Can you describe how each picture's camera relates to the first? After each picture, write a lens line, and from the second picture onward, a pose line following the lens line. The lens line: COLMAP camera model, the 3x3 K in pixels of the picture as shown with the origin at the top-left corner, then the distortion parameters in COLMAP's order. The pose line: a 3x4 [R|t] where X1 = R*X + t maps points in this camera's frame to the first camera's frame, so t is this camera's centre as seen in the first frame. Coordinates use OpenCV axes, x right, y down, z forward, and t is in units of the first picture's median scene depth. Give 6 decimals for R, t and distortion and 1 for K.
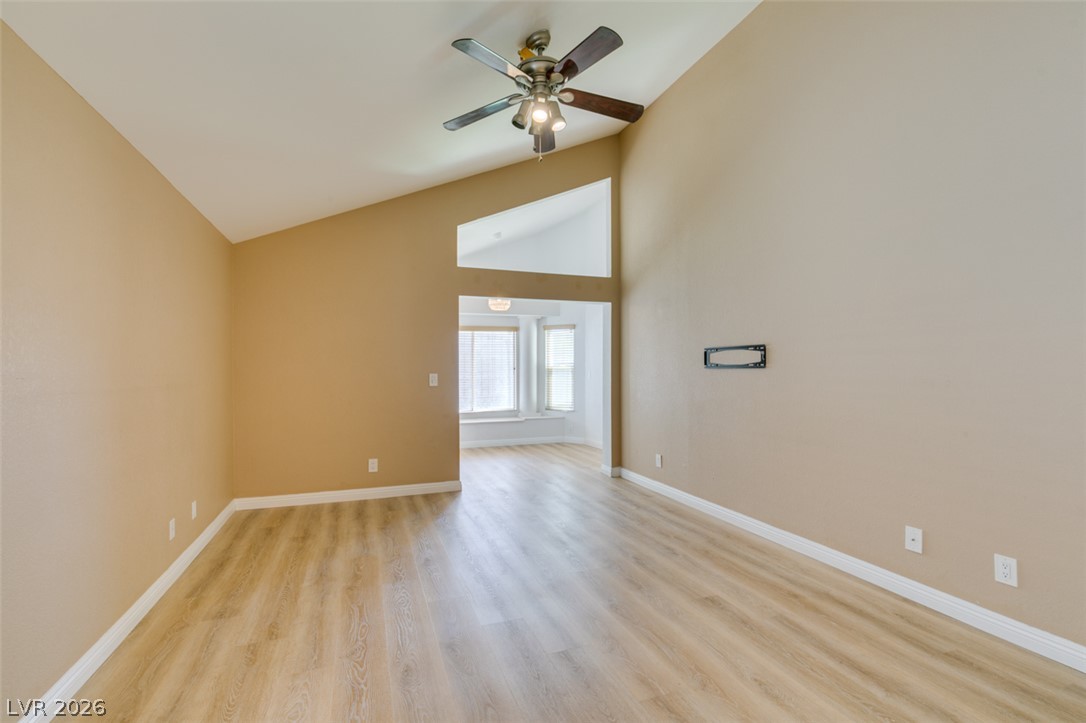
lens RADIAL K [[485.0, 0, 532.8], [0, 485.0, 363.5], [0, 0, 1]] dist [0.002983, -0.001732]
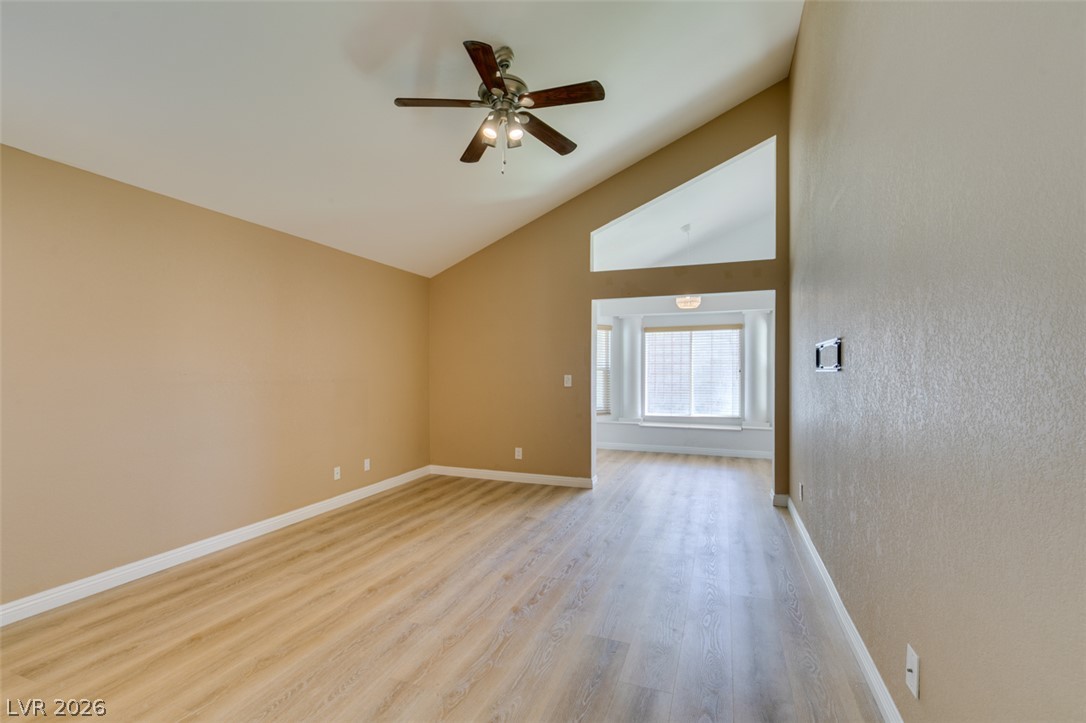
lens RADIAL K [[485.0, 0, 543.0], [0, 485.0, 367.1], [0, 0, 1]] dist [0.002983, -0.001732]
pose [[0.762045, 0.002430, -0.647519, 0.437599], [0.000724, 0.999989, 0.004604, -0.001450], [0.647523, -0.003977, 0.762035, 0.145938]]
